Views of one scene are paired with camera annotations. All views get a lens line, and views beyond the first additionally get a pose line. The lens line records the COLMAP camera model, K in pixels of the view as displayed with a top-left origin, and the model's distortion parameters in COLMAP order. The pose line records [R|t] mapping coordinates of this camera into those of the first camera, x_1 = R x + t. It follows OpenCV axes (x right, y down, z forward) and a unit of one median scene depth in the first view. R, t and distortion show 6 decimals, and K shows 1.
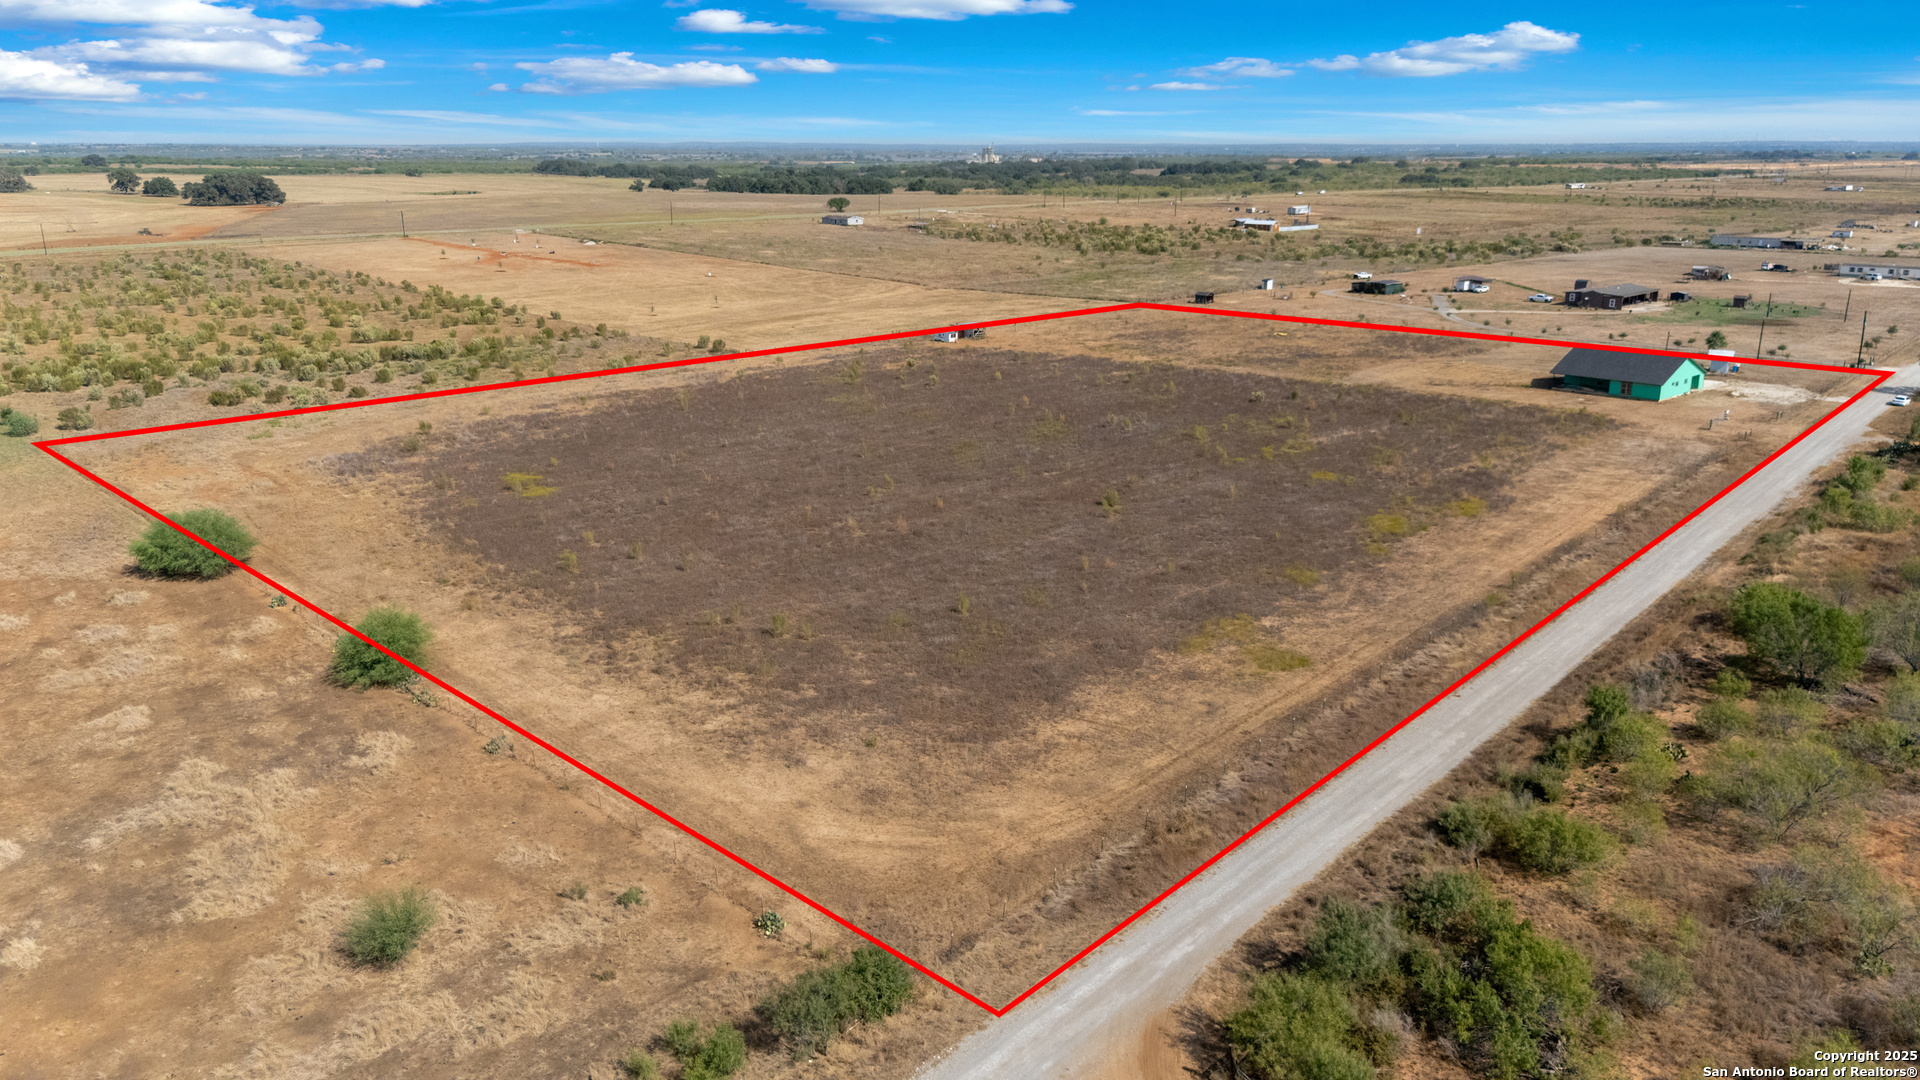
lens RADIAL K [[1422.4, 0, 961.9], [0, 1422.4, 512.1], [0, 0, 1]] dist [0.072361, -0.075607]
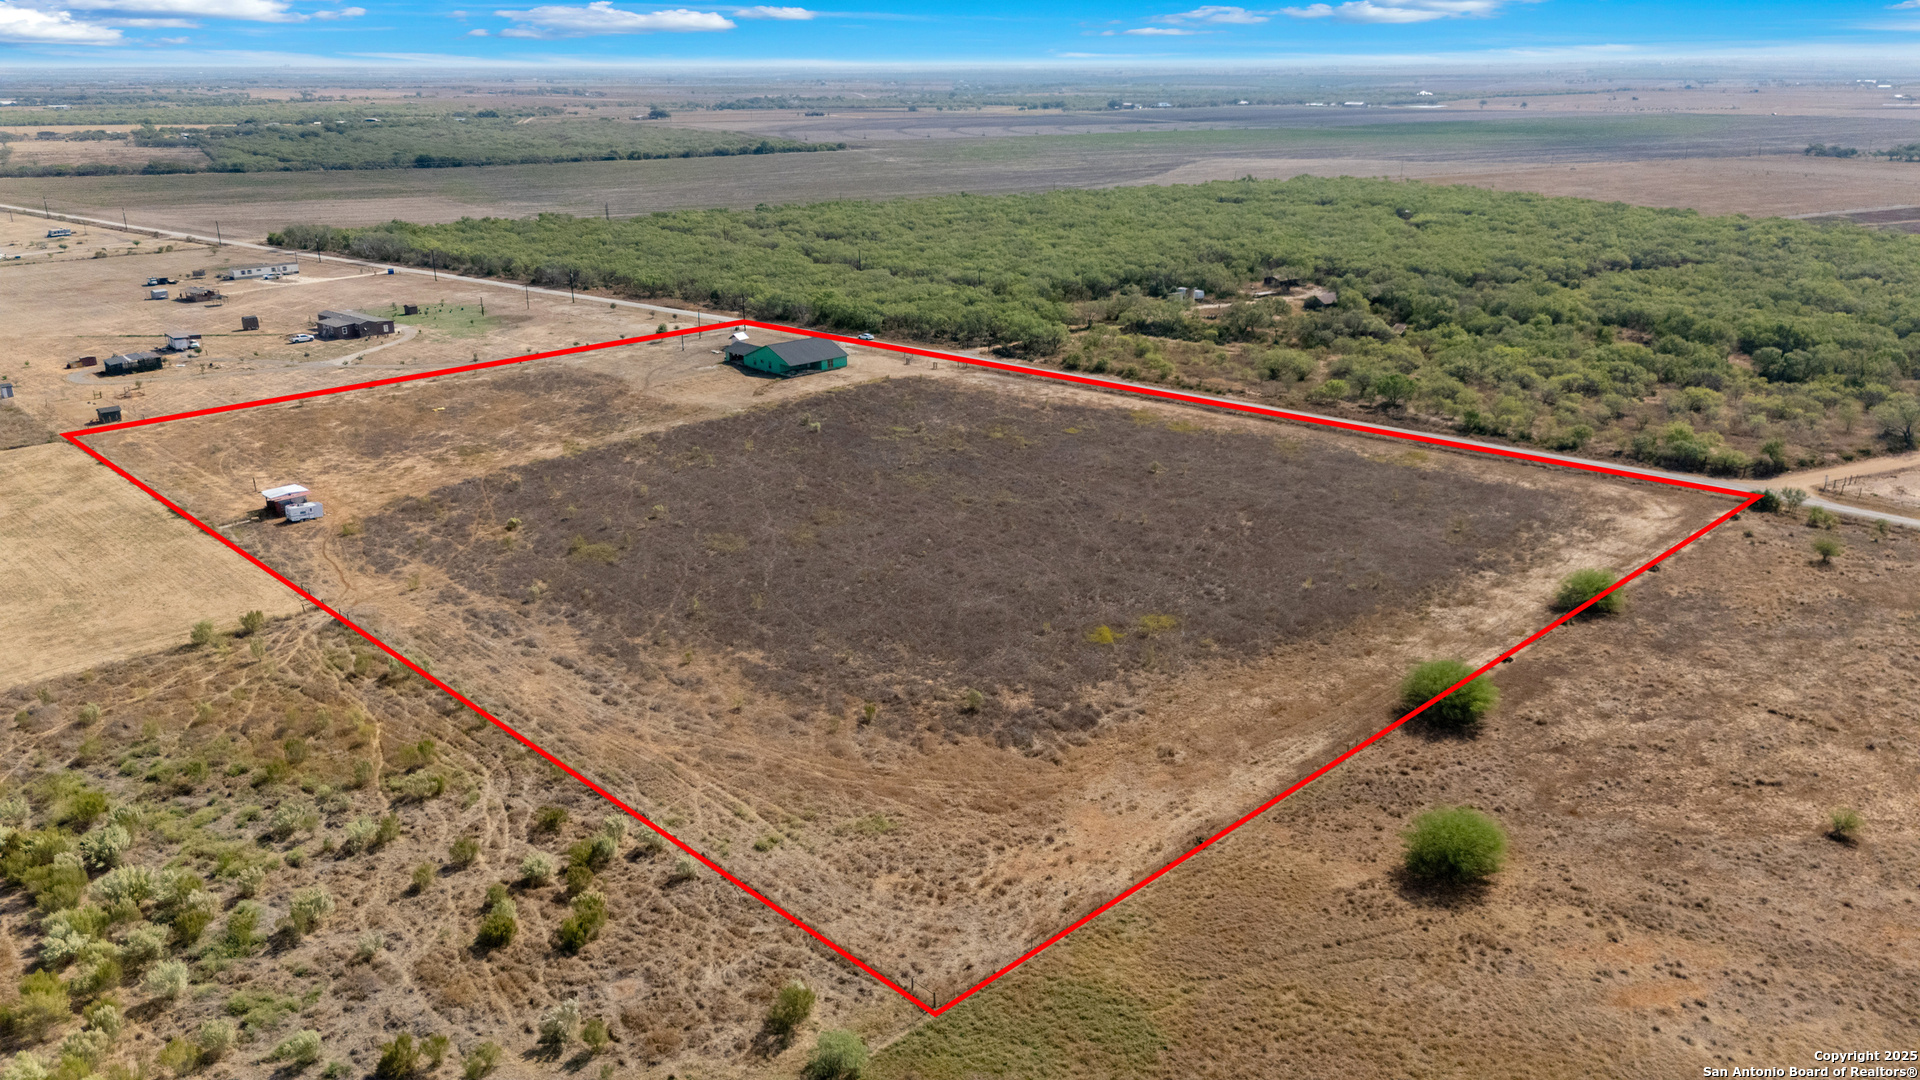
lens RADIAL K [[1422.4, 0, 961.9], [0, 1422.4, 512.1], [0, 0, 1]] dist [0.072361, -0.075607]
pose [[-0.031478, -0.301684, 0.952888, -1.466223], [0.257154, 0.918823, 0.299394, -0.512175], [-0.965858, 0.254463, 0.048657, 1.209299]]
